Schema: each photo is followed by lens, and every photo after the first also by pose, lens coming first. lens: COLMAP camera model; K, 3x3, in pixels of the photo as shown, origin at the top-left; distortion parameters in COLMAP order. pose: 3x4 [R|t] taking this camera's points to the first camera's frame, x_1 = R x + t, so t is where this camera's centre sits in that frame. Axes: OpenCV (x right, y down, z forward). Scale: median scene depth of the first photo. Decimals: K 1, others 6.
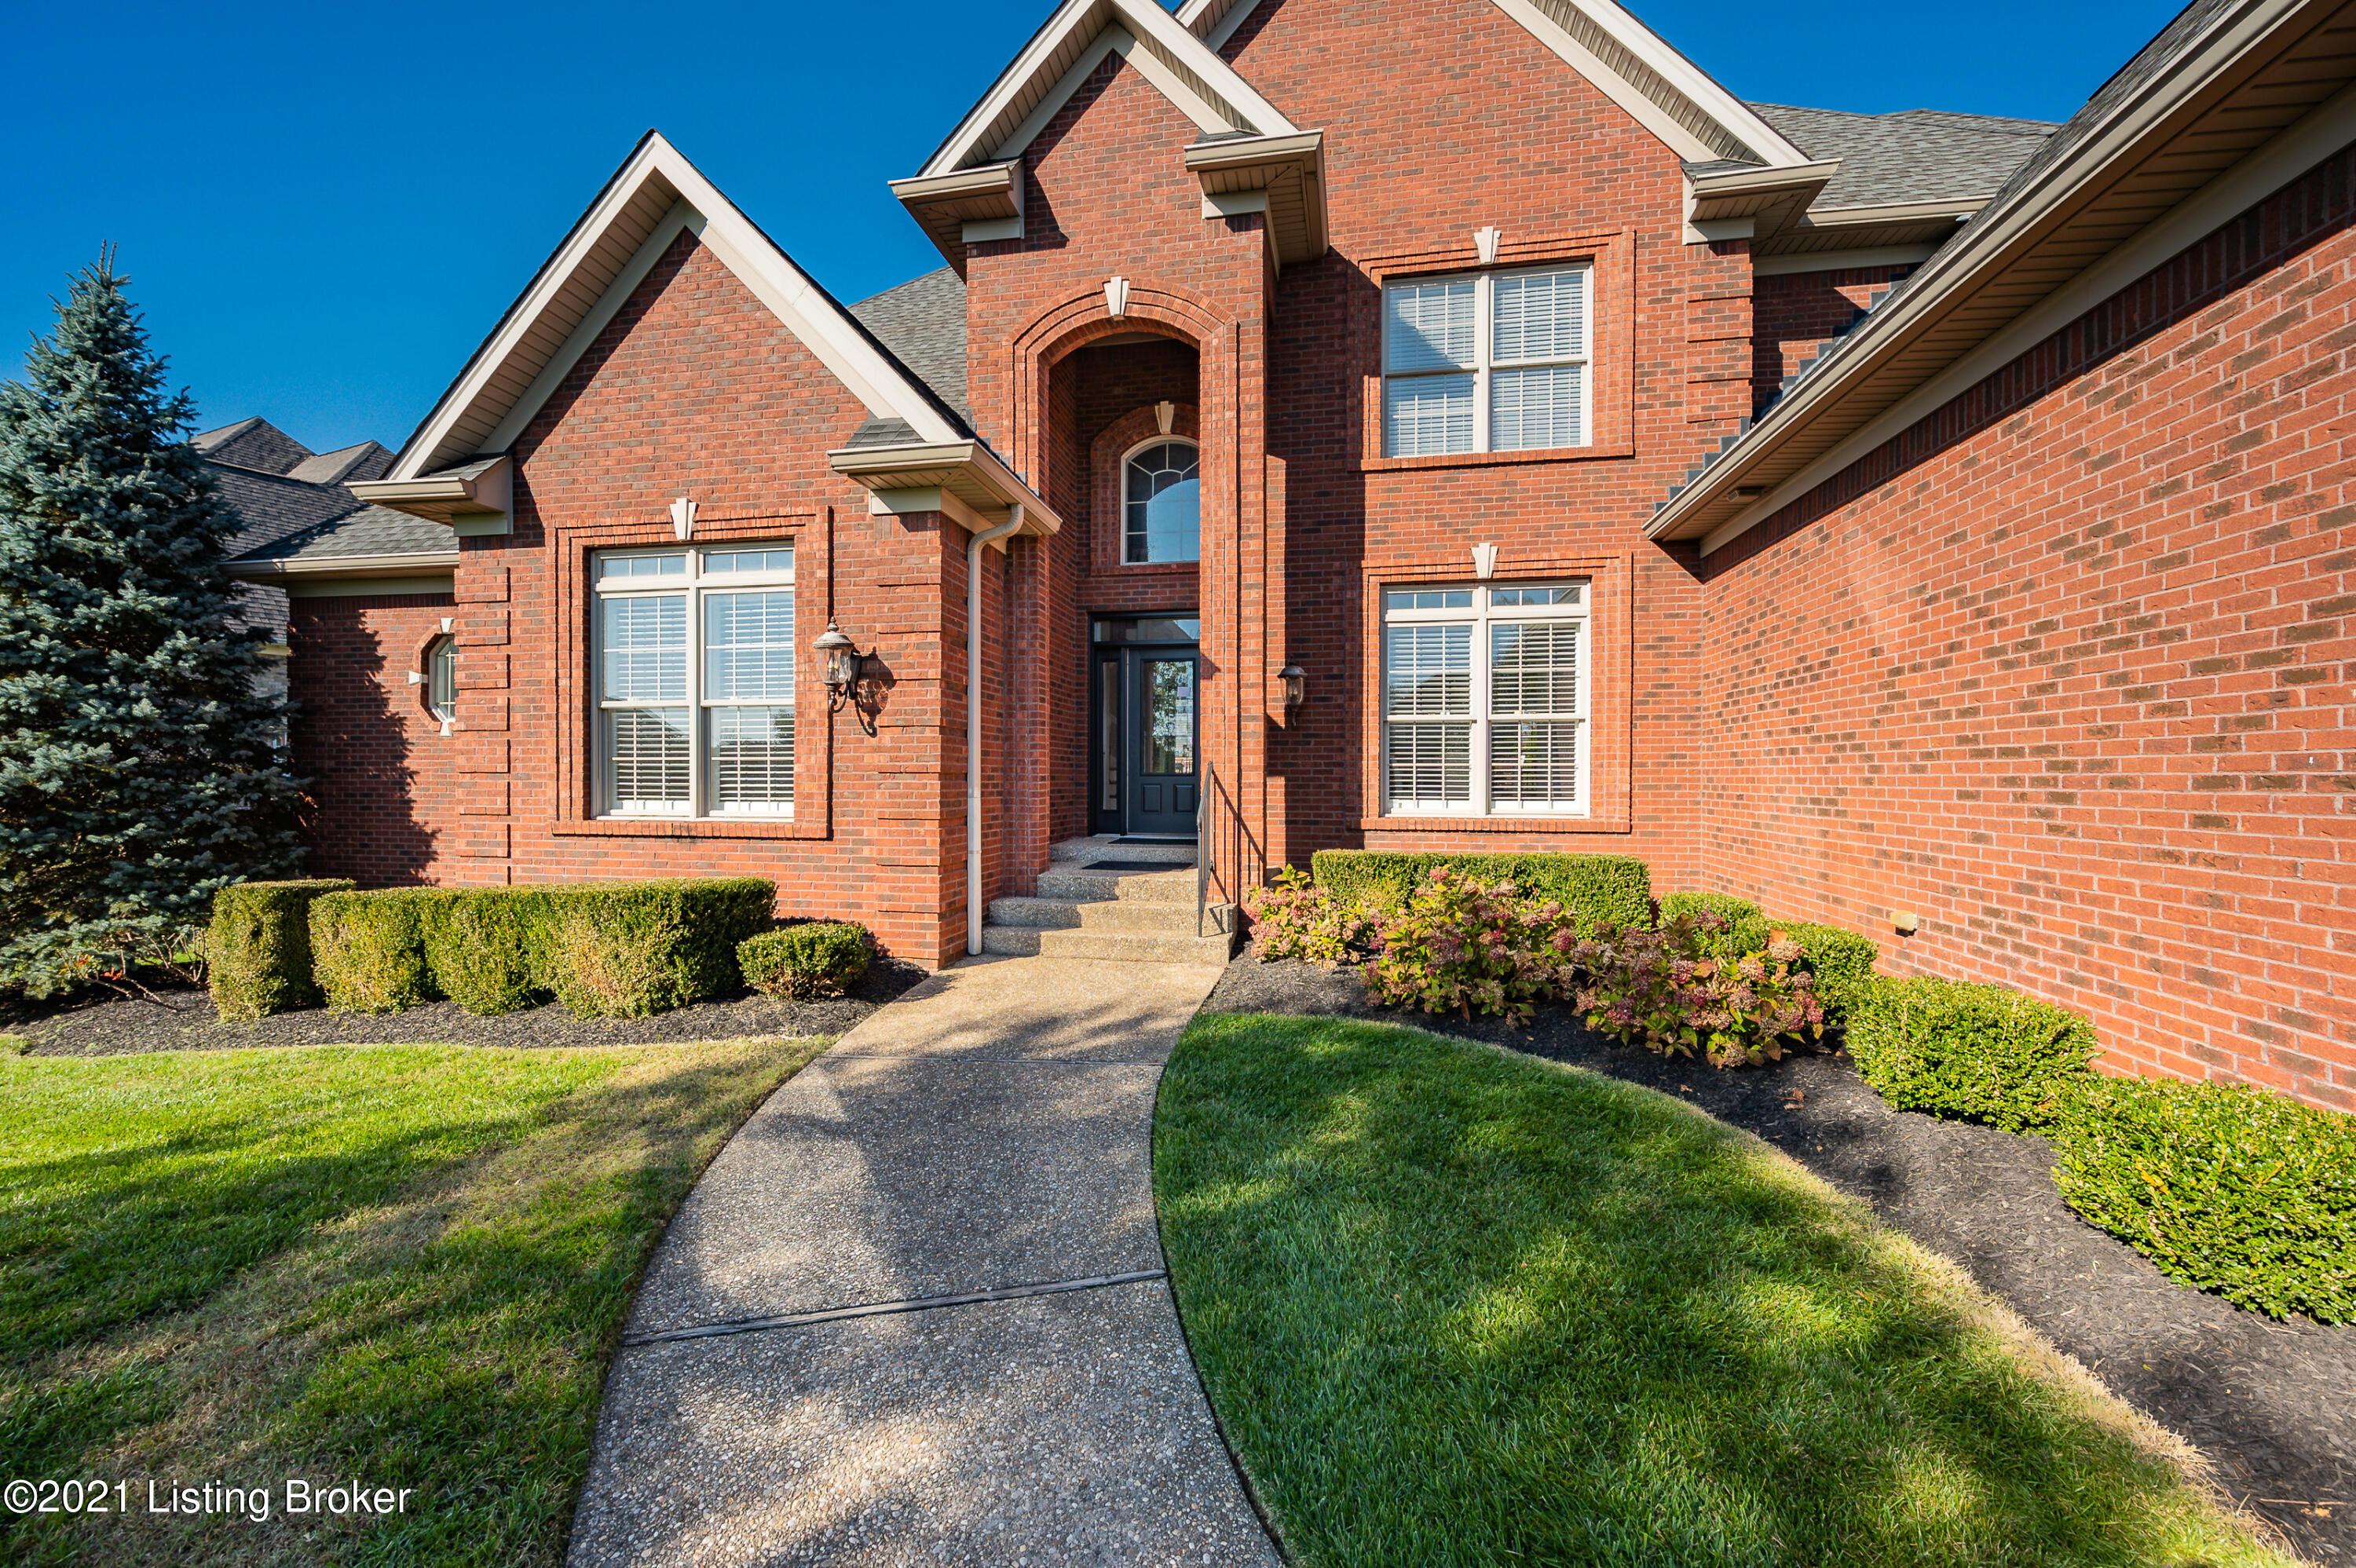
lens RADIAL K [[943.7, 0, 1191.4], [0, 943.7, 791.7], [0, 0, 1]] dist [0.000778, -0.000299]
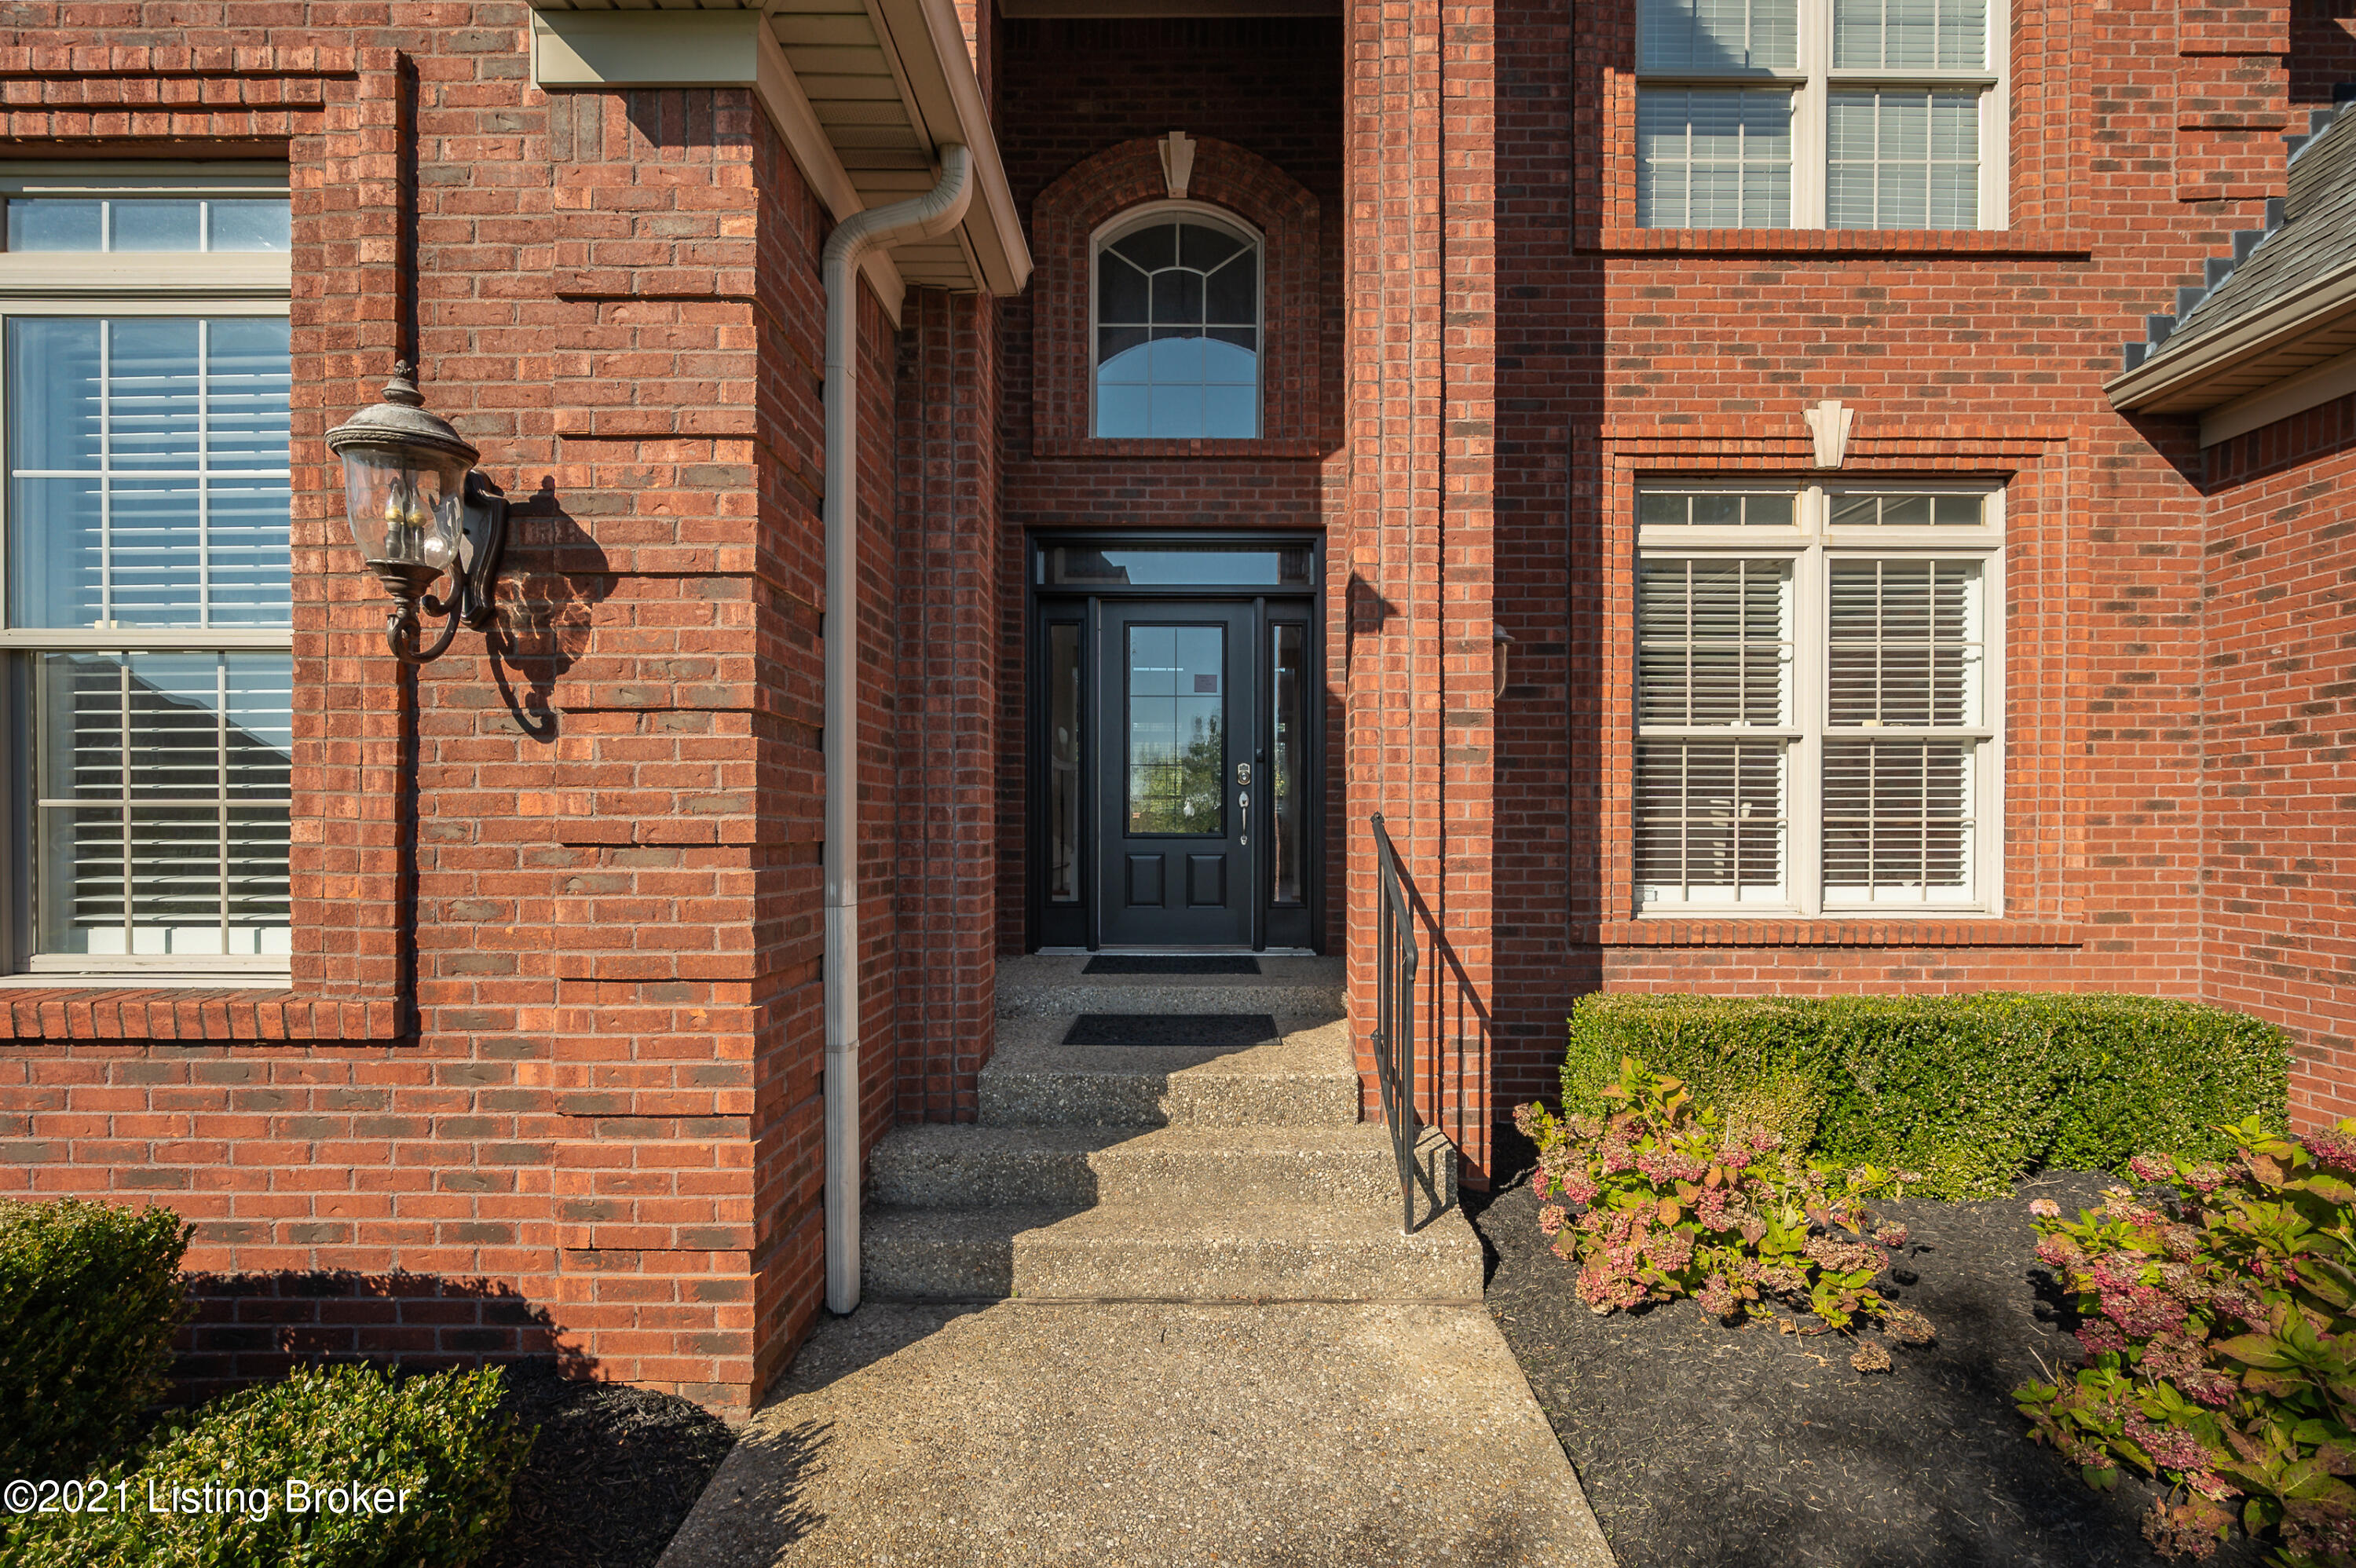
lens RADIAL K [[1027.3, 0, 1190.7], [0, 1027.3, 843.1], [0, 0, 1]] dist [-0.001704, -0.000543]
pose [[0.982509, -0.003524, 0.186183, -0.156626], [0.003475, 0.999994, 0.000587, -0.017929], [-0.186184, 0.000070, 0.982515, 0.523421]]
